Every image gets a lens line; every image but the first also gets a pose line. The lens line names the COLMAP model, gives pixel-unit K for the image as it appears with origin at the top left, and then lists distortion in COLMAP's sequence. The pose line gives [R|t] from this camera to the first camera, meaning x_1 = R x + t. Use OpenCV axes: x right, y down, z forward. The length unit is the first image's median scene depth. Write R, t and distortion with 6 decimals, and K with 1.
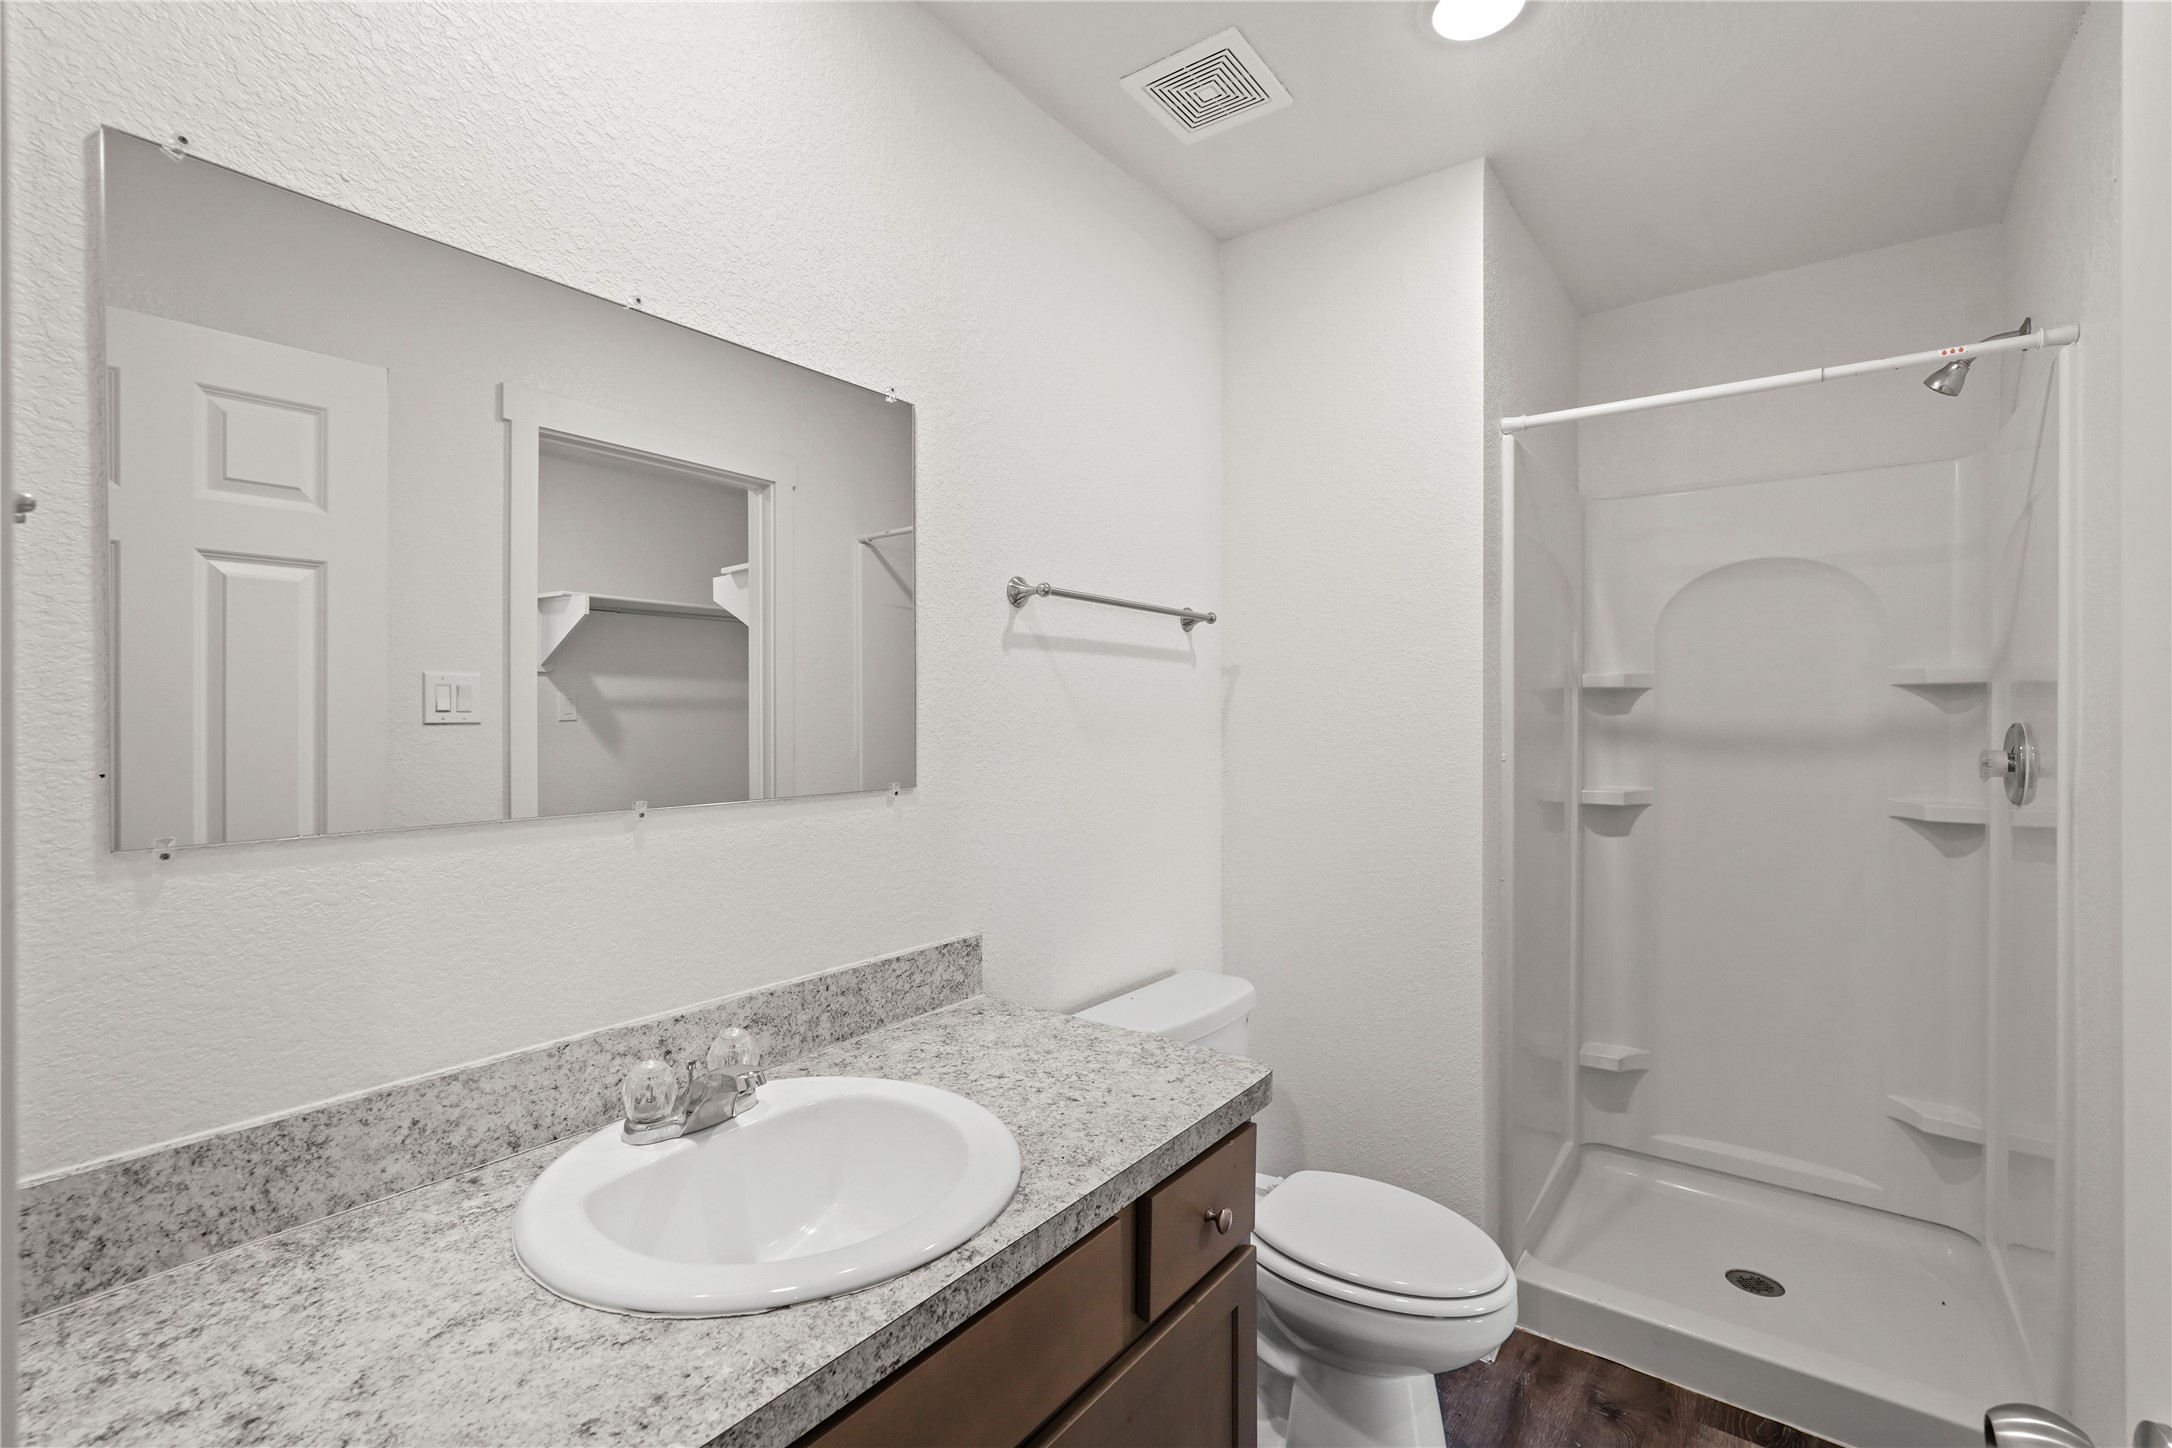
lens RADIAL K [[950.8, 0, 1086.0], [0, 950.8, 724.0], [0, 0, 1]] dist [-0.019279, 0.009155]
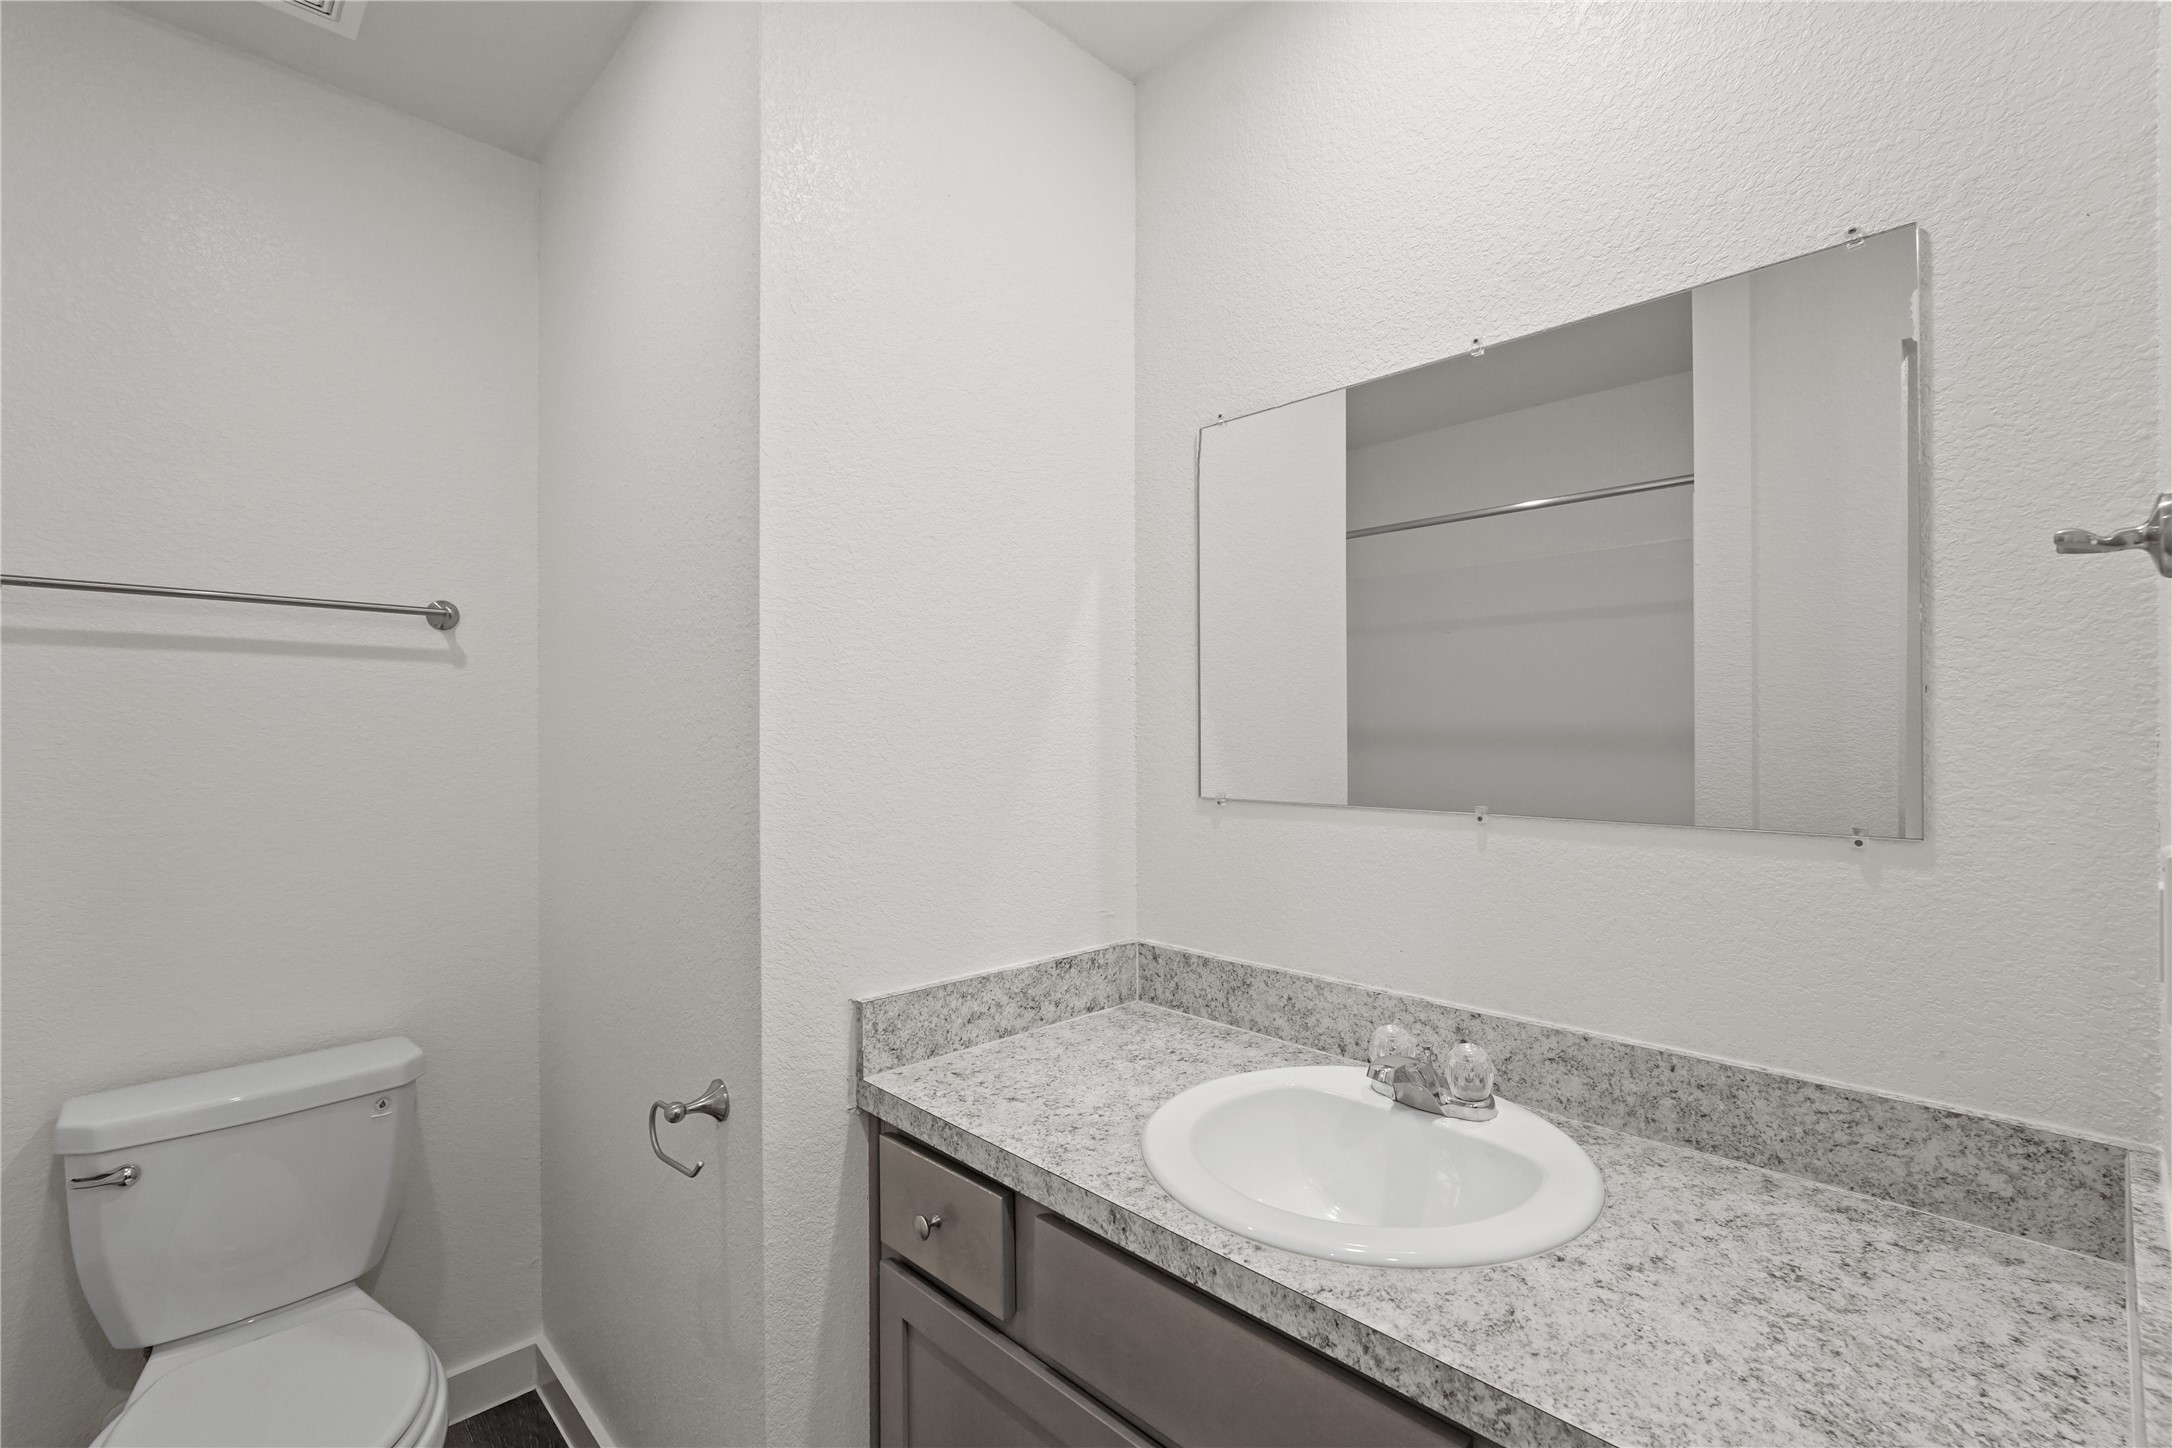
lens RADIAL K [[950.8, 0, 1086.0], [0, 950.8, 724.0], [0, 0, 1]] dist [-0.019279, 0.009155]
pose [[-0.145673, 0.002945, -0.989328, 0.698419], [0.001896, 0.999995, 0.002697, -0.017347], [0.989331, -0.001483, -0.145677, 0.751985]]
